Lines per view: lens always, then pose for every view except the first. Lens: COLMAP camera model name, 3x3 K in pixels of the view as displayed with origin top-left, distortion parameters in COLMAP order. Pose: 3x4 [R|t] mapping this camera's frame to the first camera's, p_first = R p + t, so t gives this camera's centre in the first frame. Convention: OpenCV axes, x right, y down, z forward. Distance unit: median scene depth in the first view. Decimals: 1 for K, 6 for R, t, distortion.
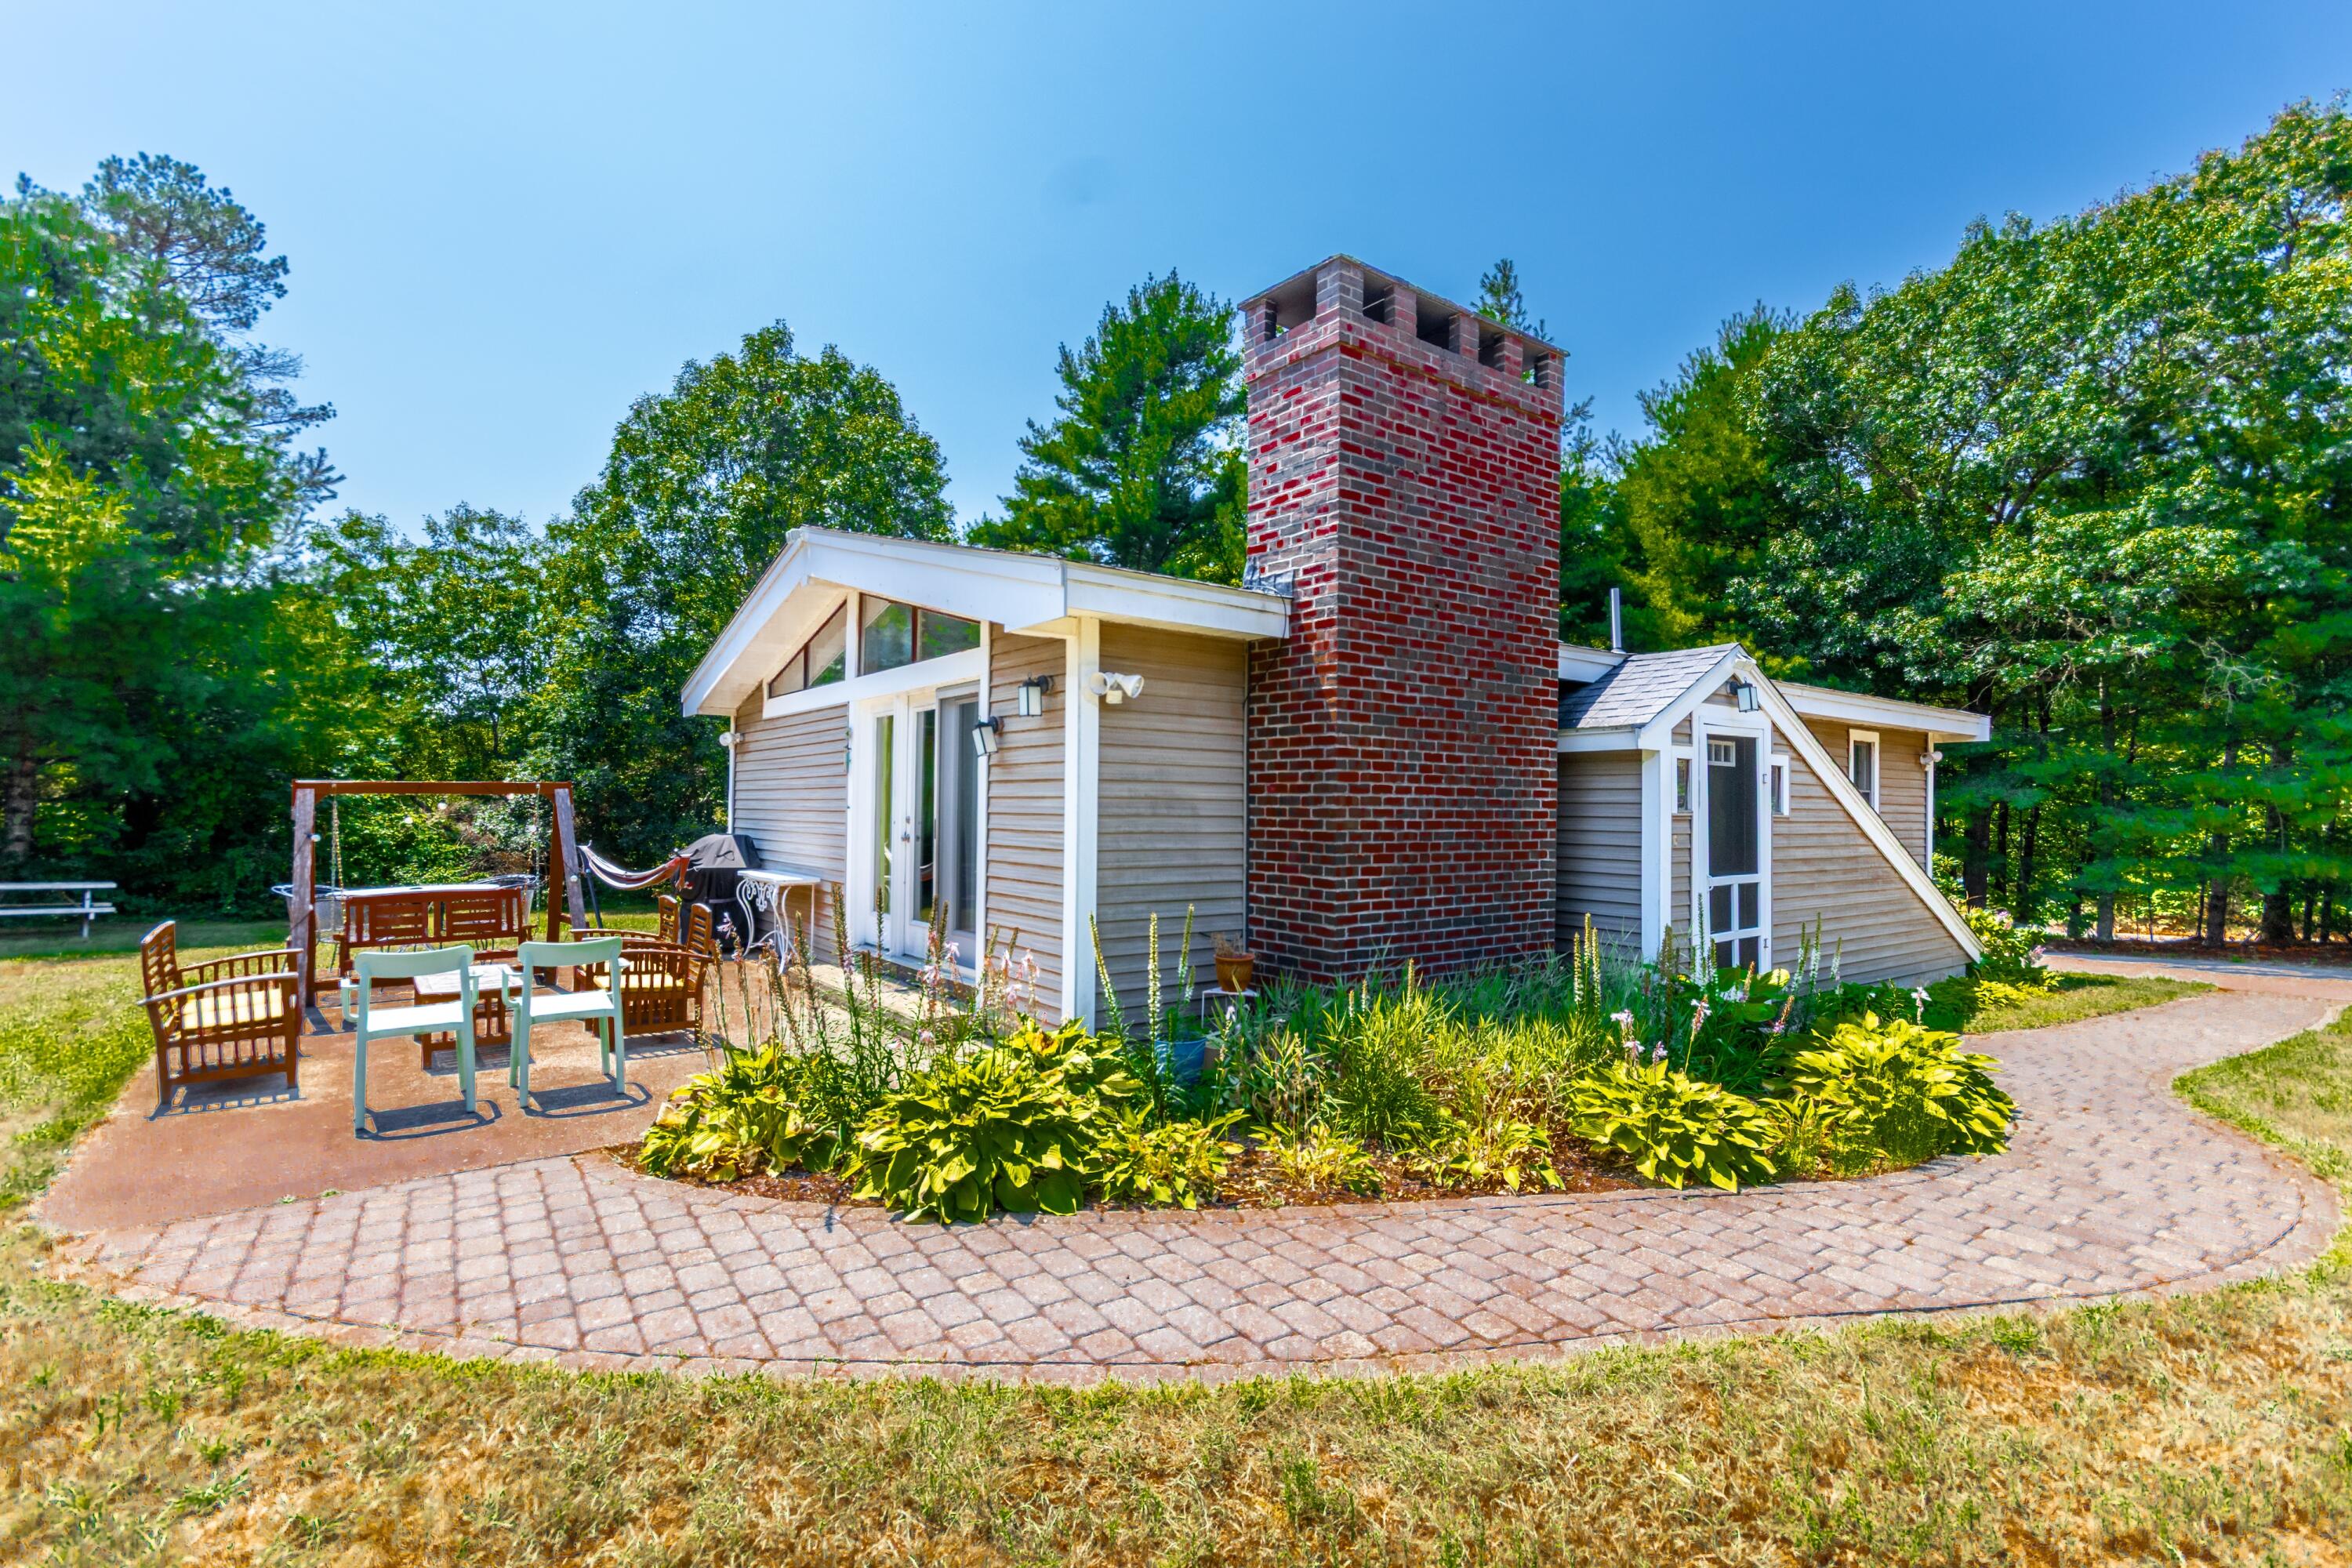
lens RADIAL K [[1085.7, 0, 1184.5], [0, 1085.7, 796.5], [0, 0, 1]] dist [0.001361, -0.001497]
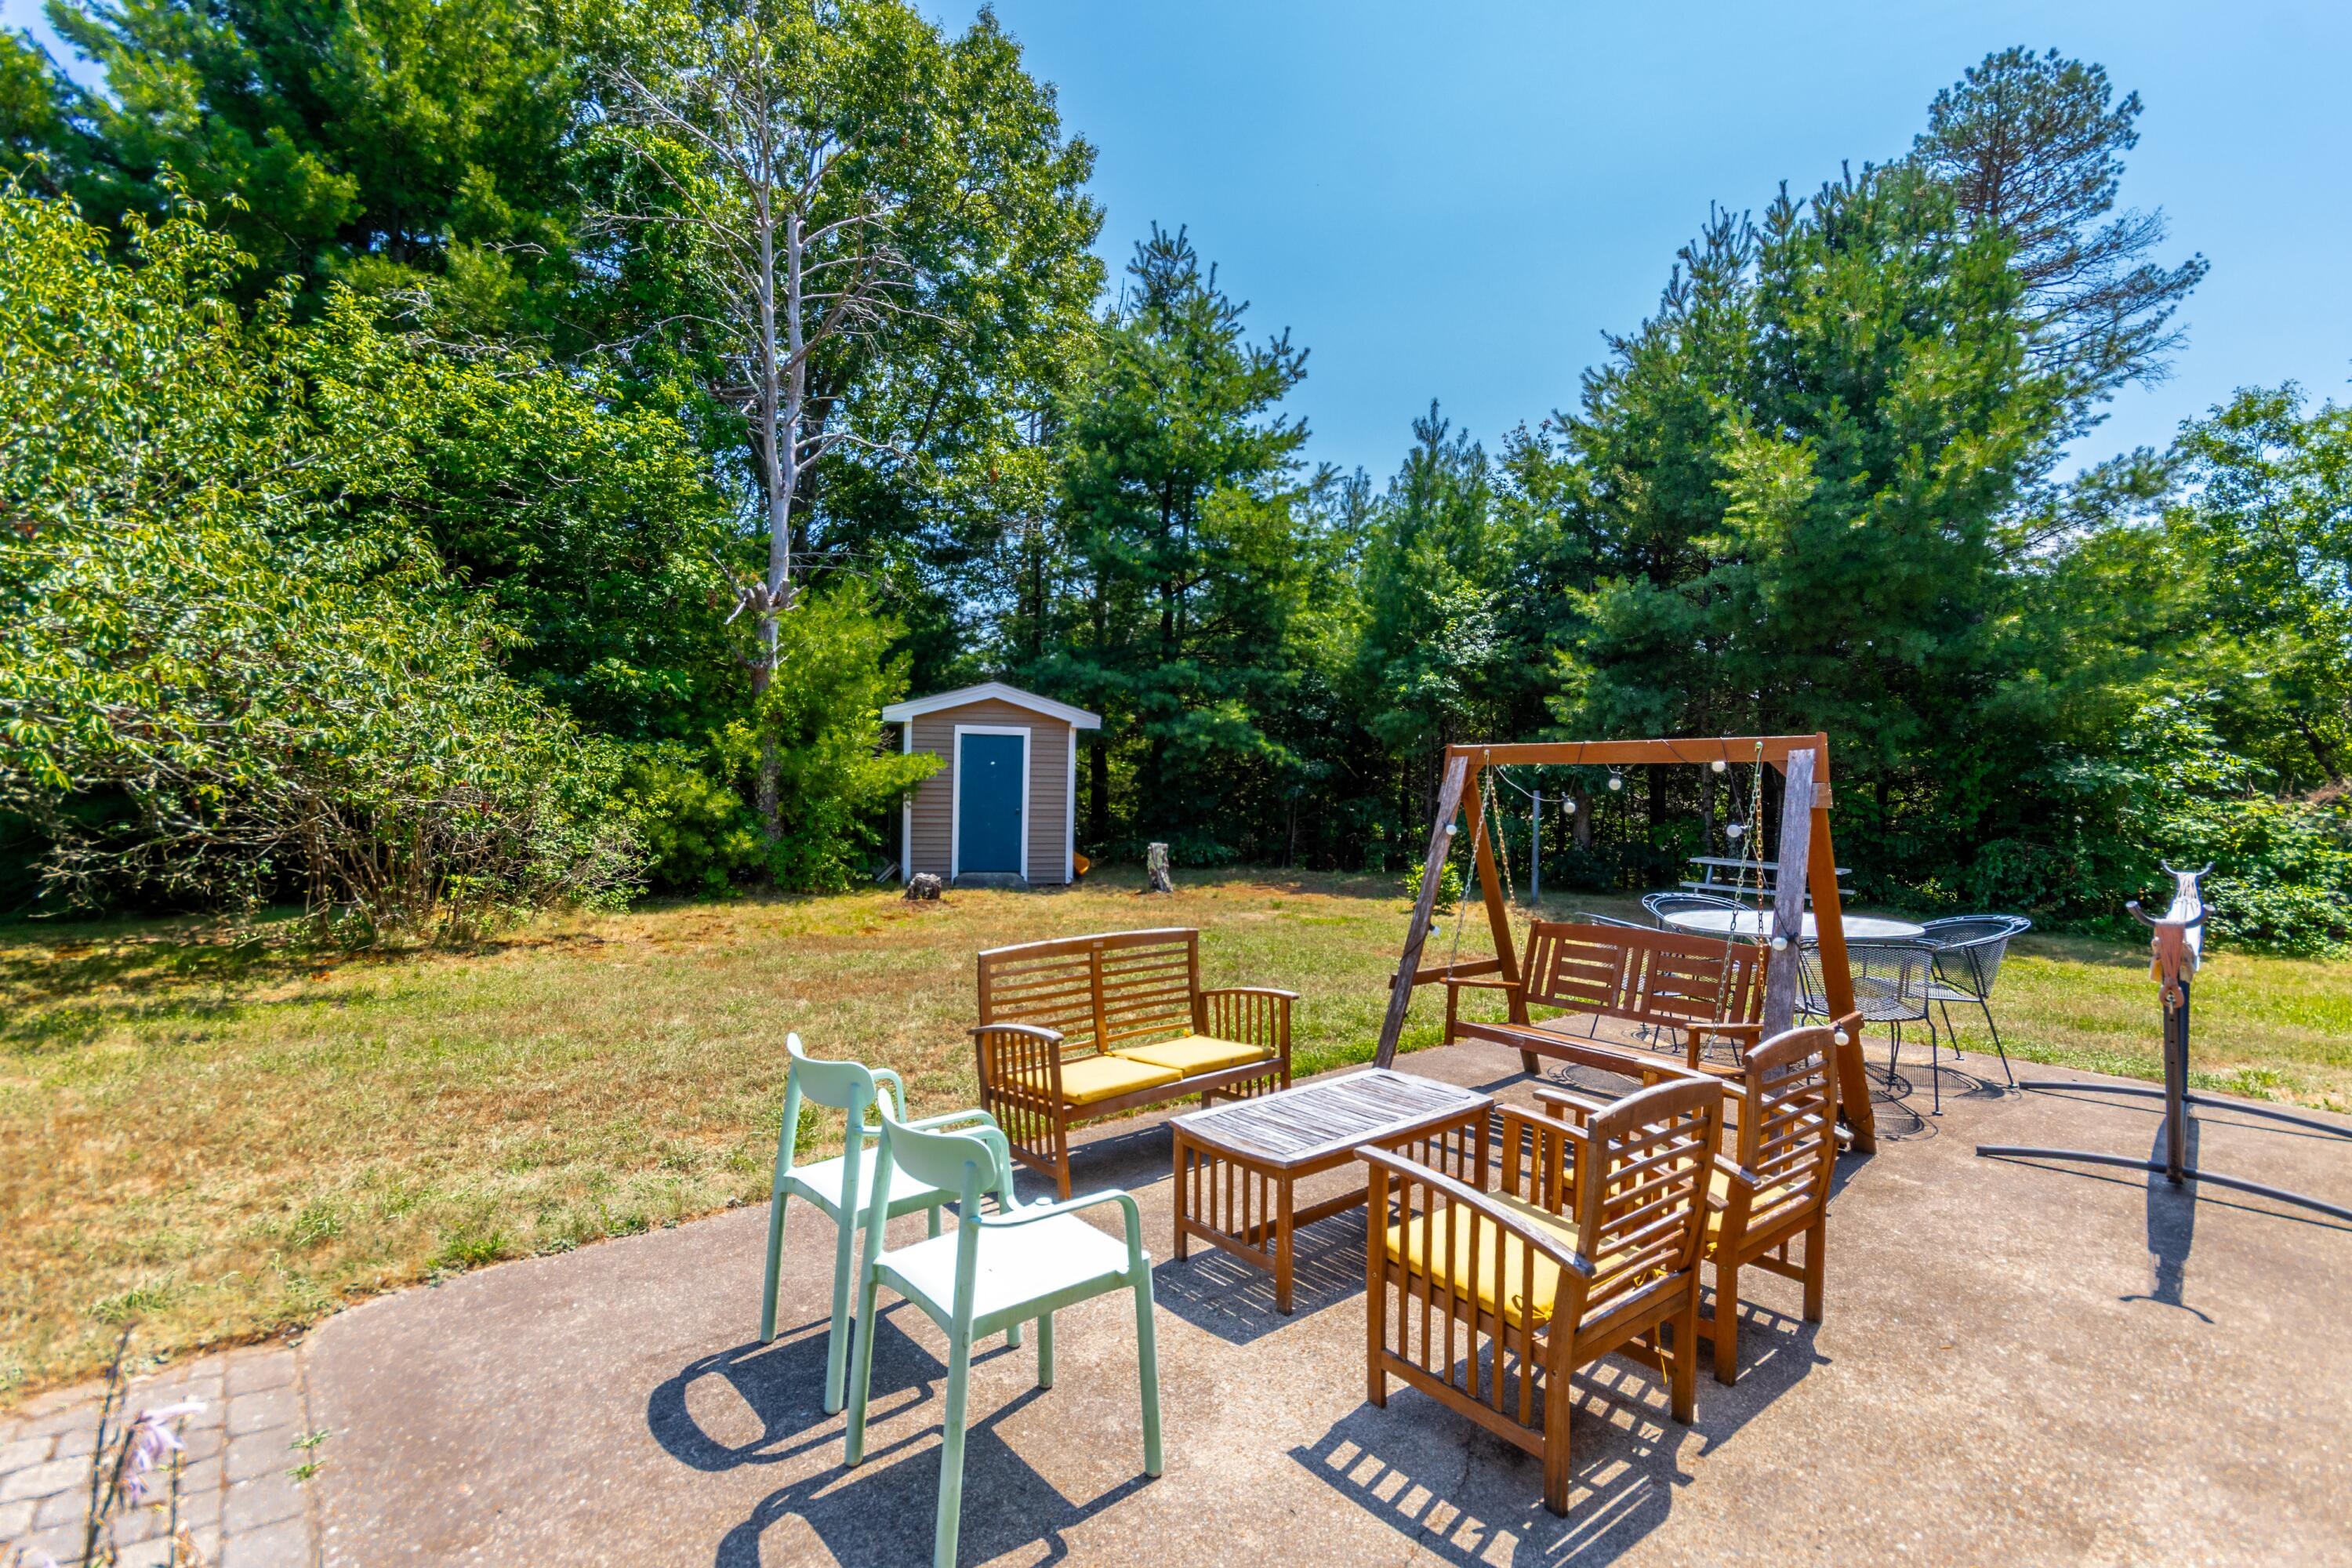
lens RADIAL K [[1117.5, 0, 1186.0], [0, 1117.5, 796.4], [0, 0, 1]] dist [0.001882, 0.000083]
pose [[0.043904, 0.013052, -0.998950, -0.043520], [-0.002815, 0.999912, 0.012941, 0.003660], [0.999032, 0.002244, 0.043937, 0.281500]]
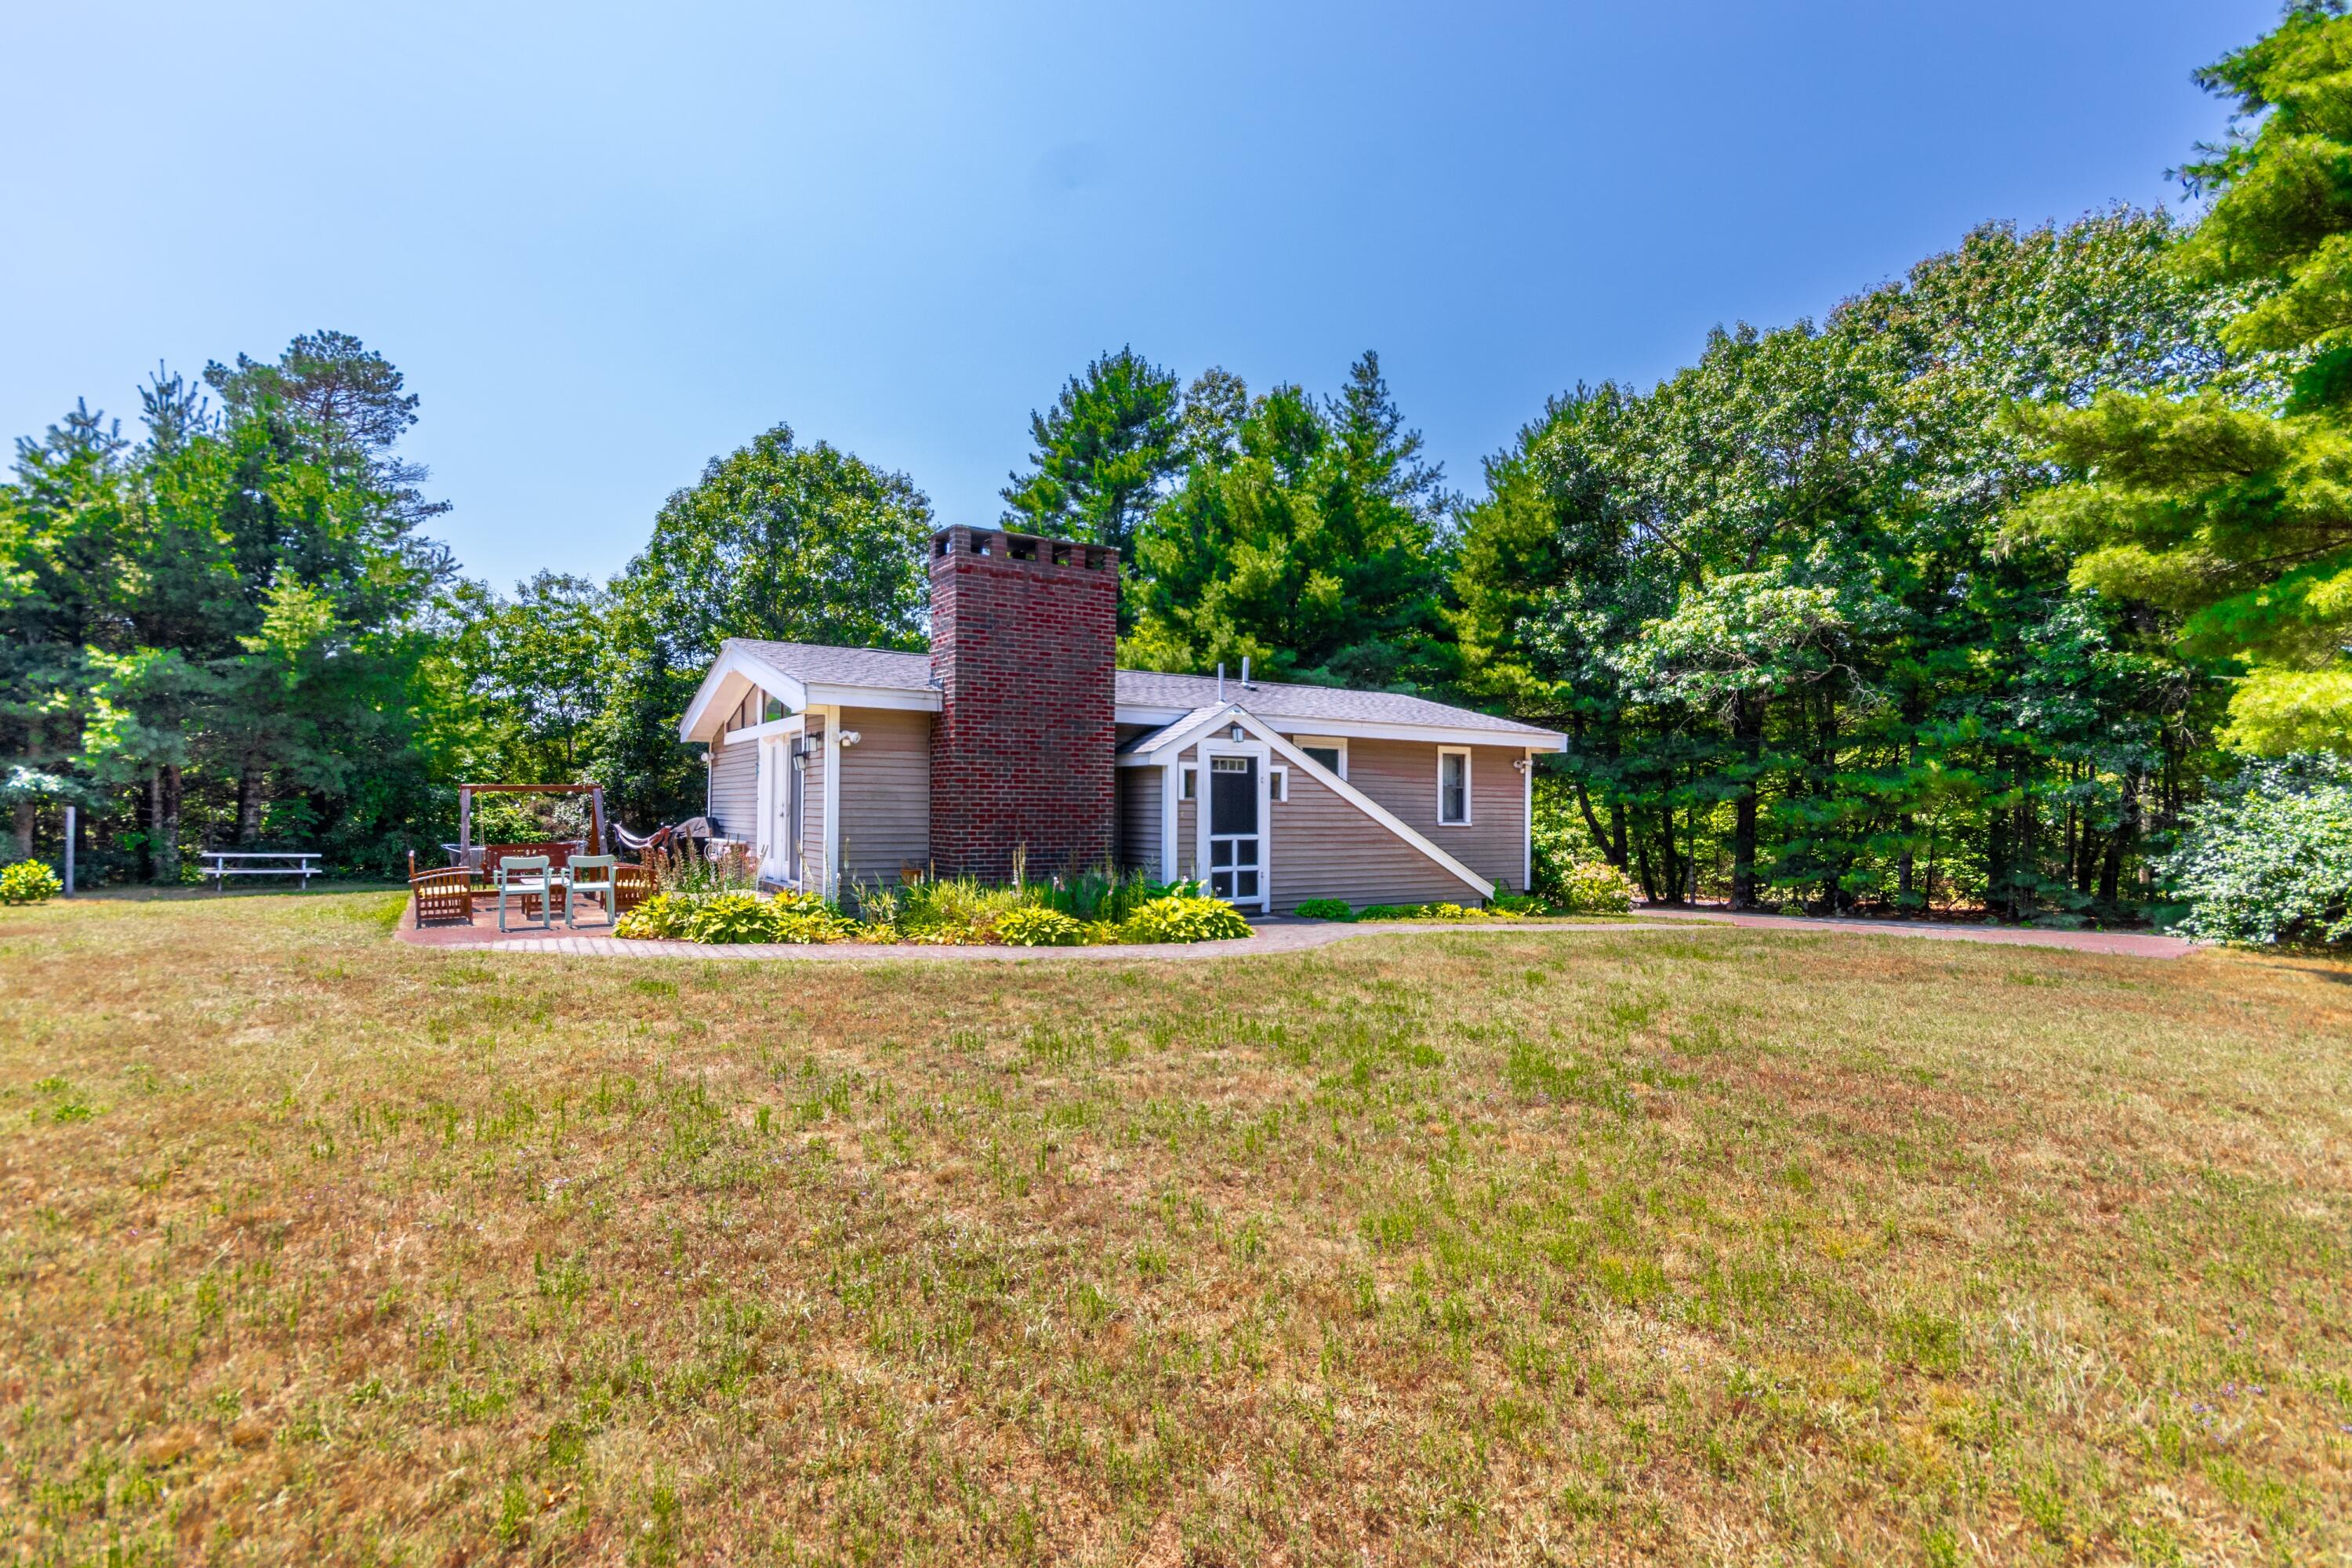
lens RADIAL K [[1117.5, 0, 1186.0], [0, 1117.5, 796.4], [0, 0, 1]] dist [0.001882, 0.000083]
pose [[0.997790, -0.003255, -0.066365, 0.212299], [0.003212, 0.999995, -0.000760, 0.004282], [0.066367, 0.000546, 0.997795, -0.318697]]
